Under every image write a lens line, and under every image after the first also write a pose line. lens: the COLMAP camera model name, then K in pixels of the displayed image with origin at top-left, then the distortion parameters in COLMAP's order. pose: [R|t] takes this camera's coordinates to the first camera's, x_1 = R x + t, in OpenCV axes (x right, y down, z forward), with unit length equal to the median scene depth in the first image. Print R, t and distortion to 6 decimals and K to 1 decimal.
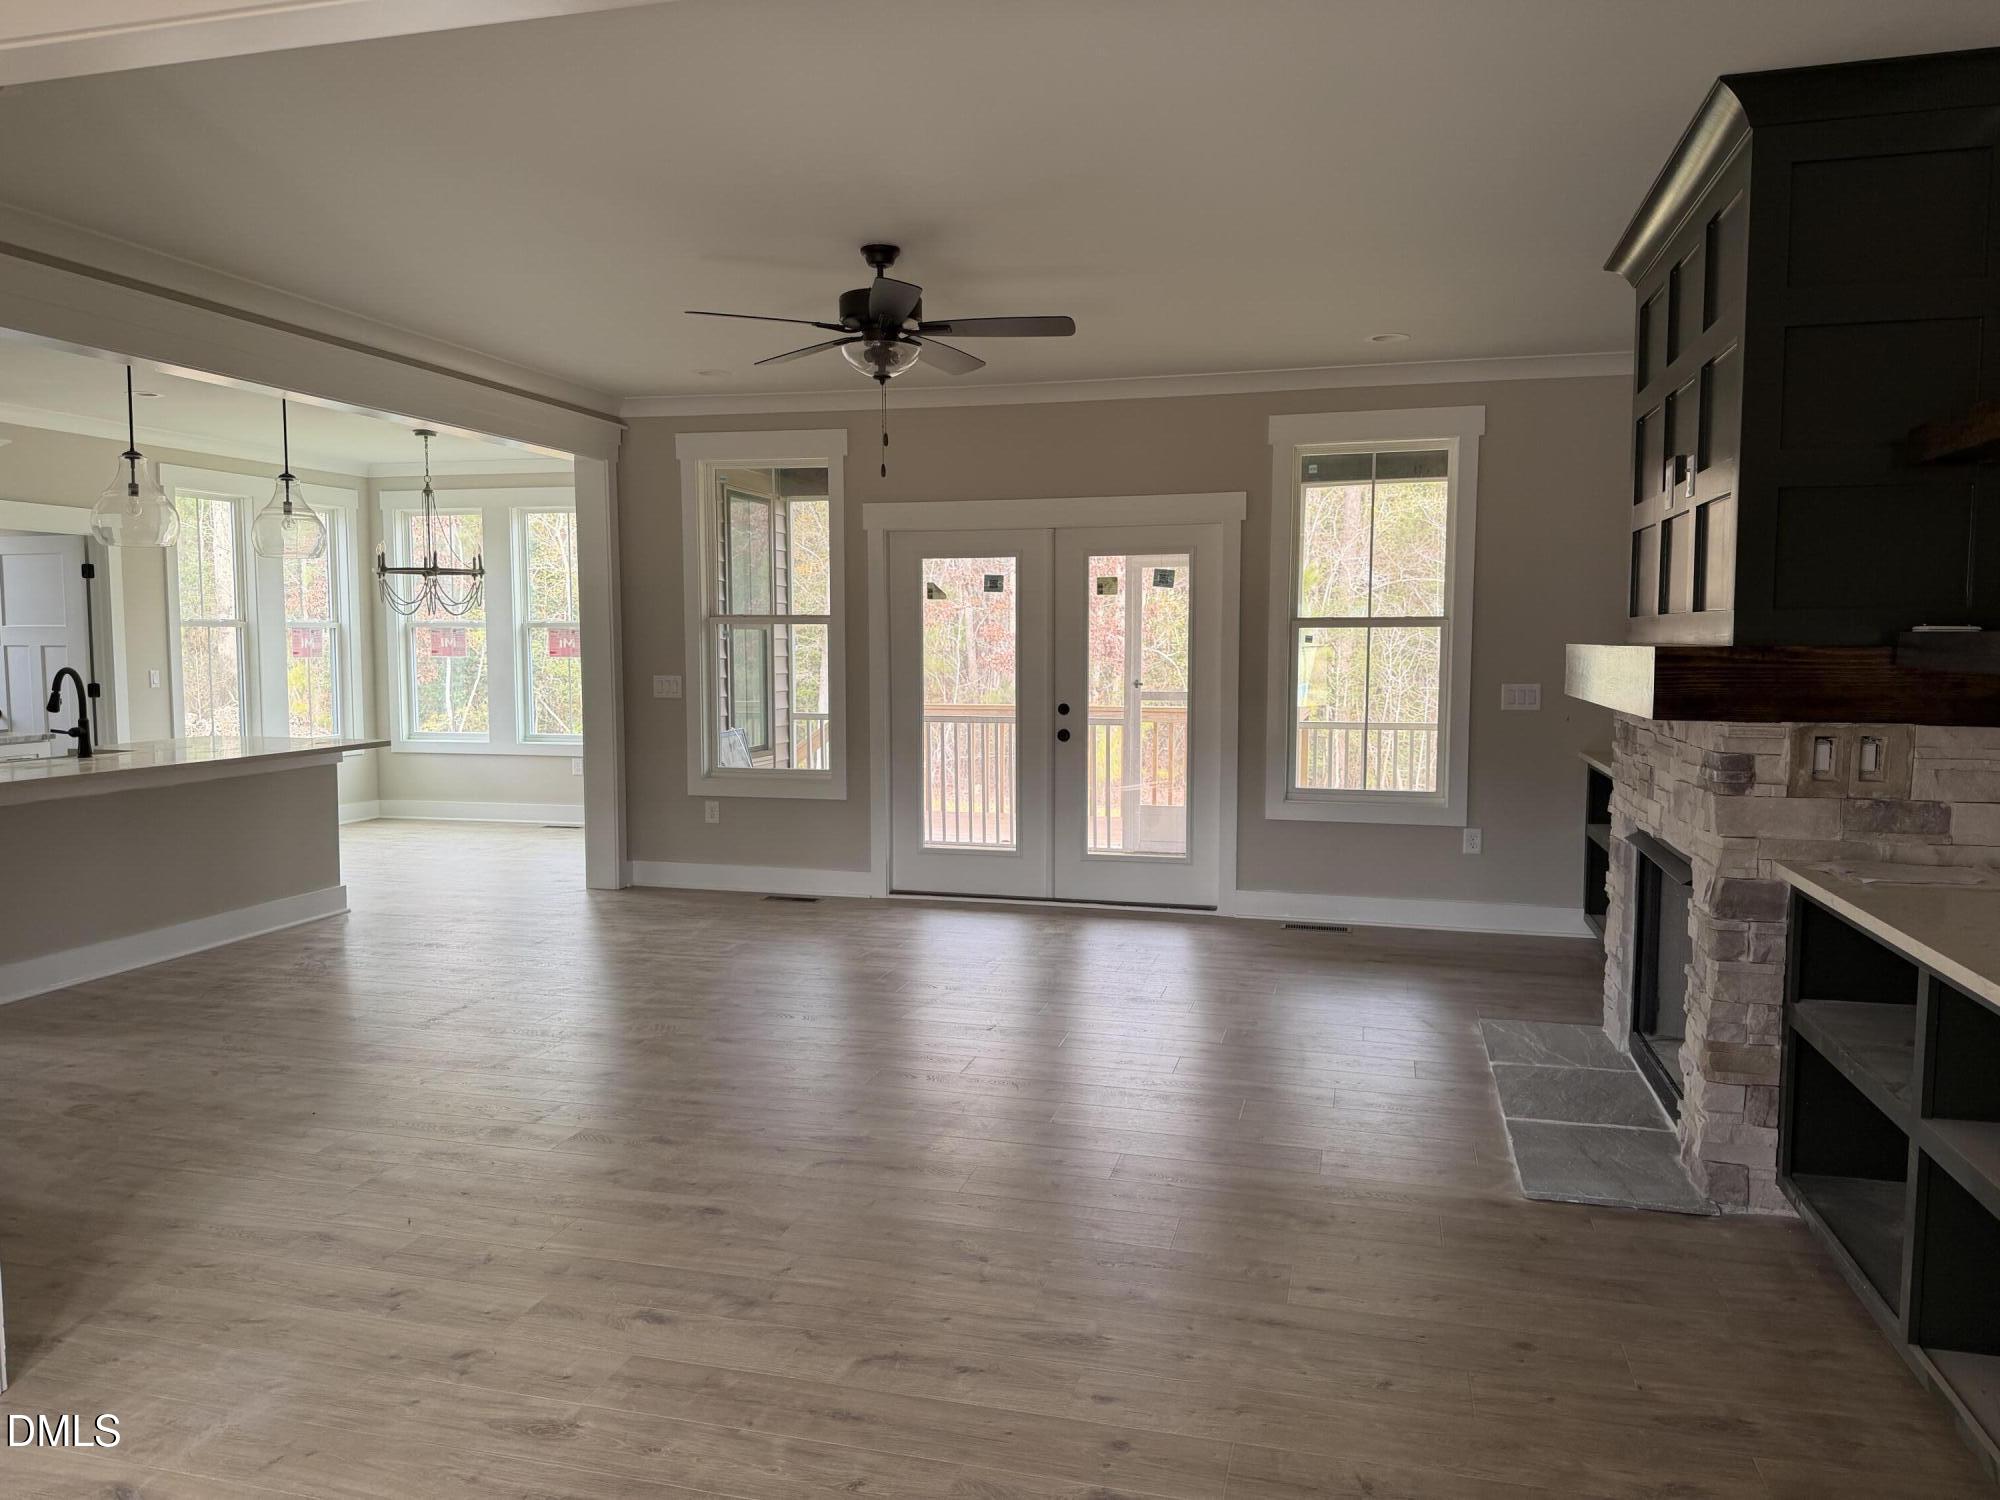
lens RADIAL K [[1394.2, 0, 995.7], [0, 1394.2, 748.3], [0, 0, 1]] dist [0.034953, -0.049382]
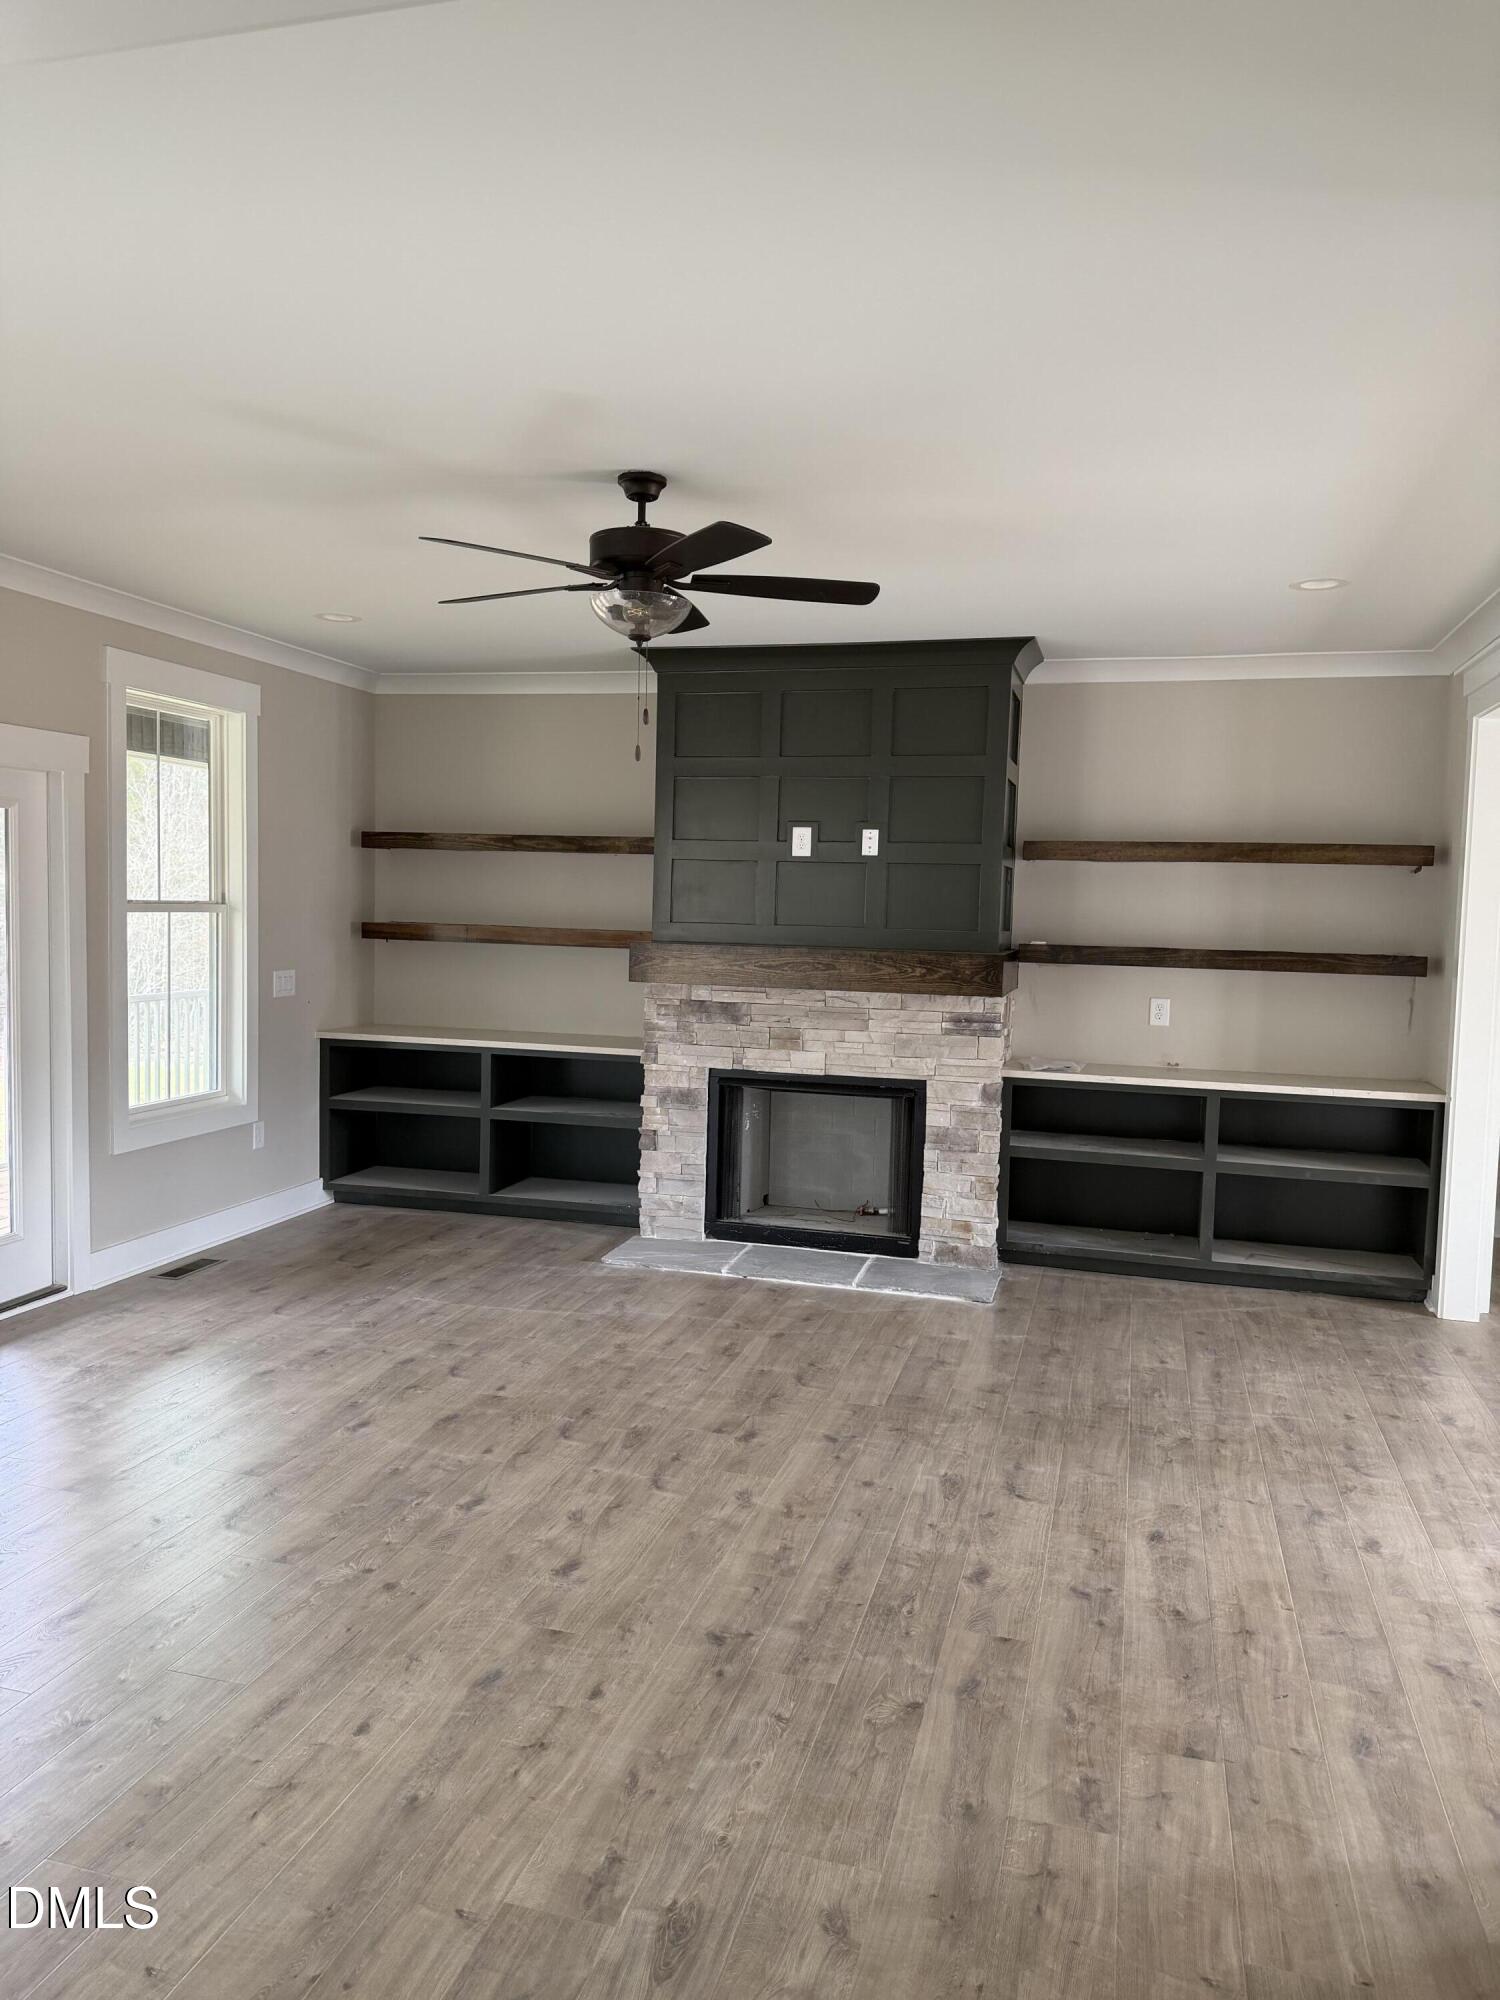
lens RADIAL K [[1394.2, 0, 750.0], [0, 1394.2, 1000.0], [0, 0, 1]] dist [0.034953, -0.049382]
pose [[0.006551, -0.070289, 0.997505, -0.900376], [0.046945, 0.996448, 0.069906, -0.113893], [-0.998876, 0.046370, 0.009828, 0.943345]]
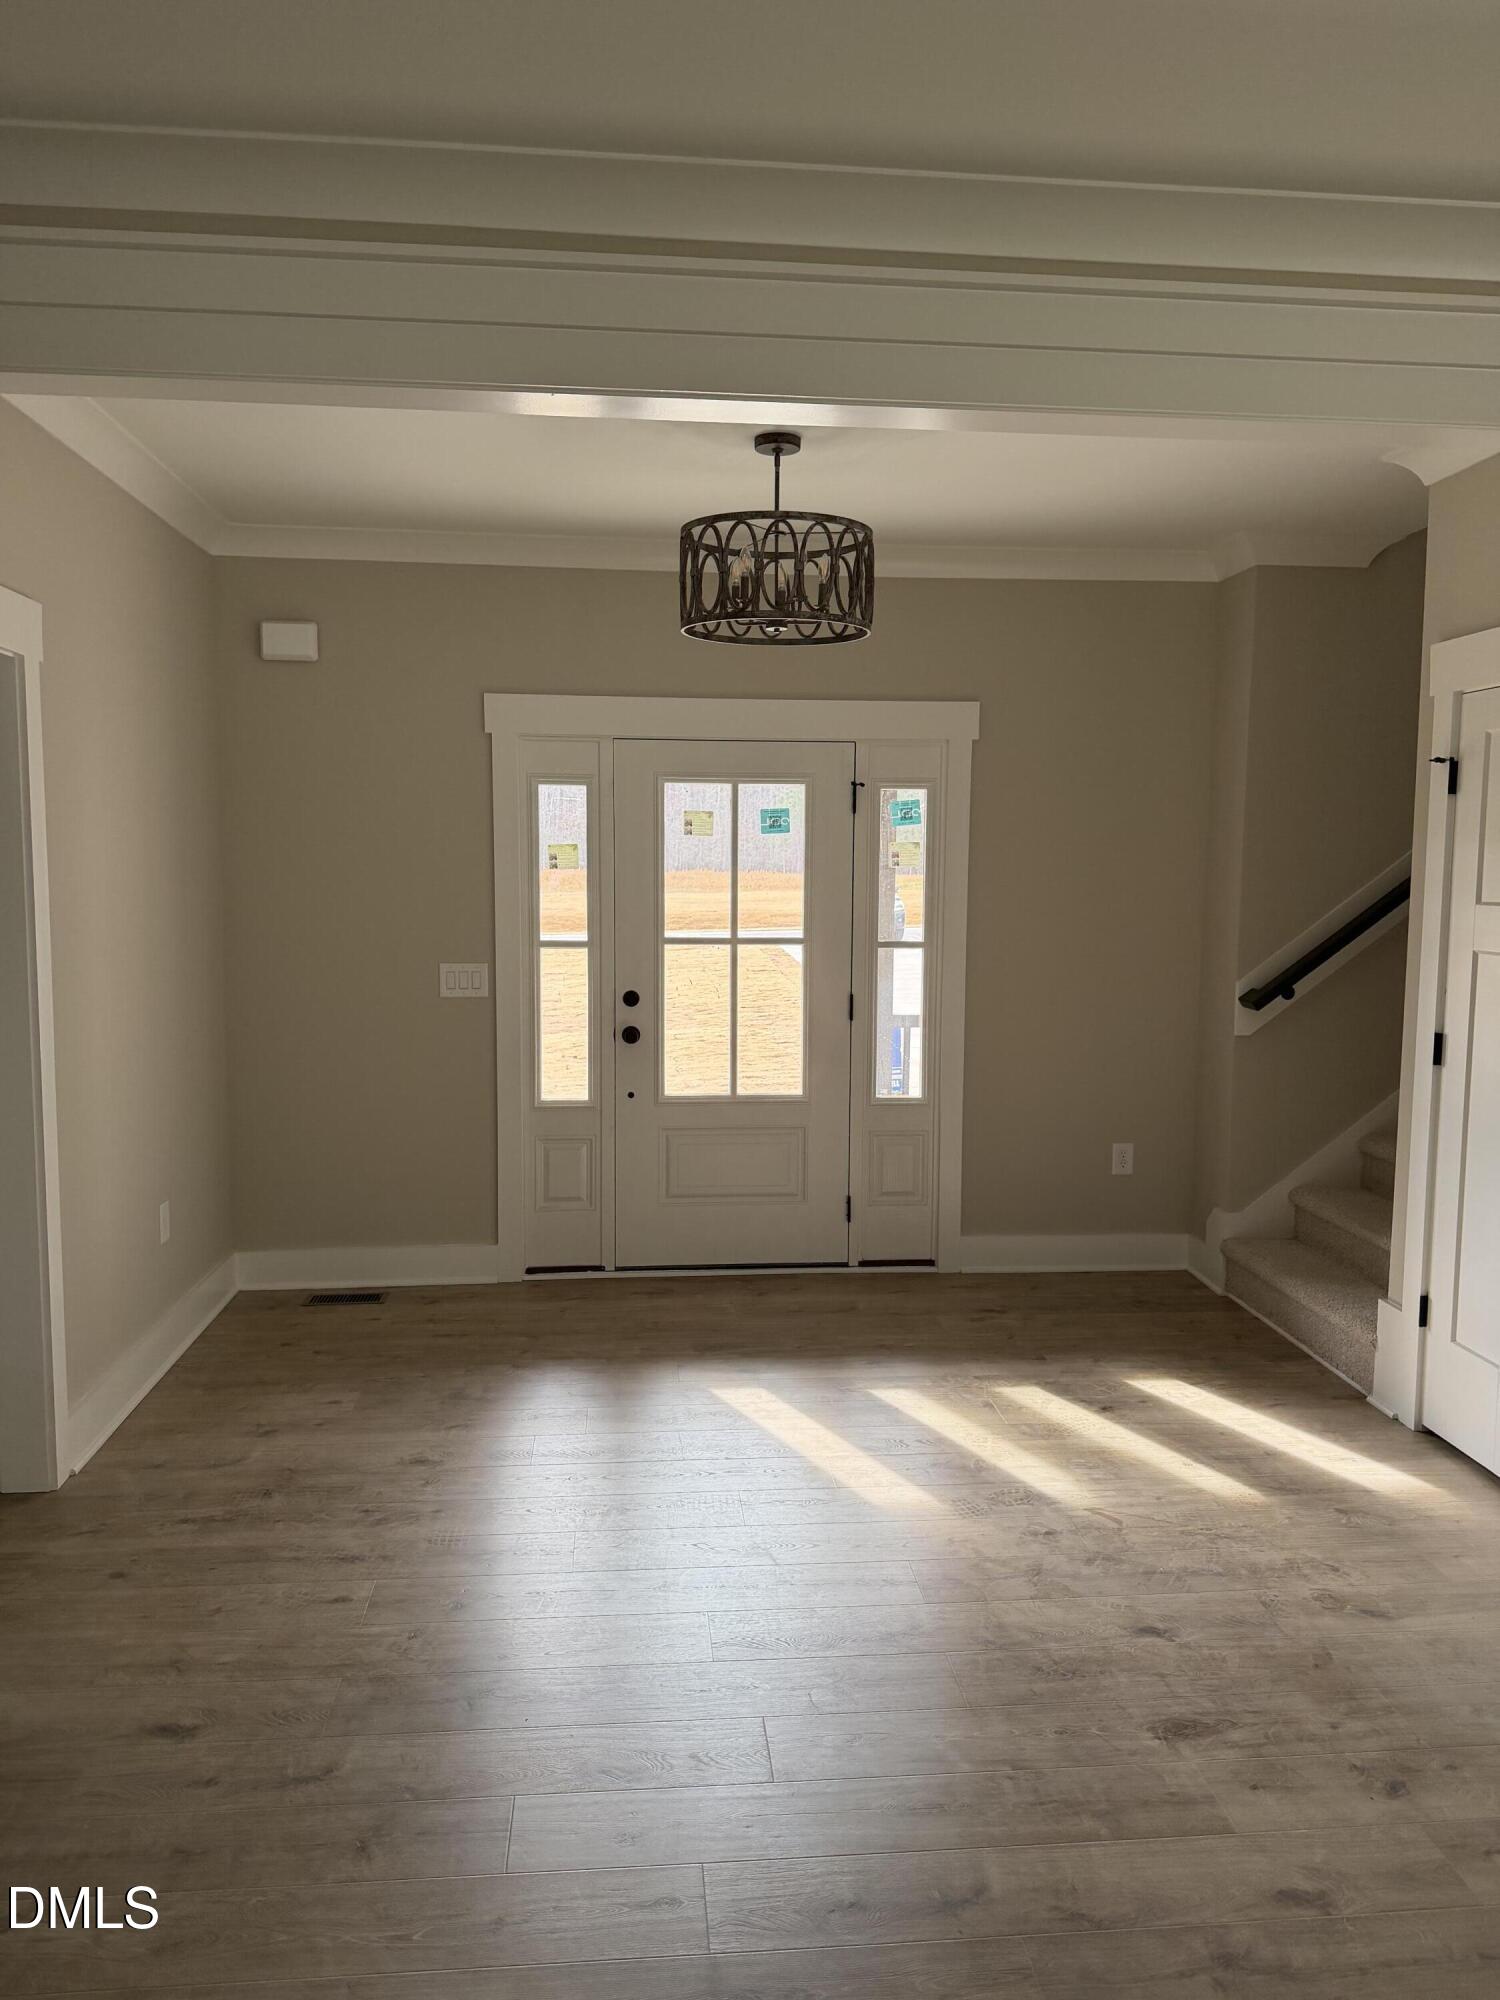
lens RADIAL K [[1394.2, 0, 750.0], [0, 1394.2, 1000.0], [0, 0, 1]] dist [0.034953, -0.049382]
pose [[-0.937557, 0.028008, -0.346702, 0.168444], [-0.030709, 0.986195, 0.162713, -0.106793], [0.346473, 0.163200, -0.923754, 0.938328]]
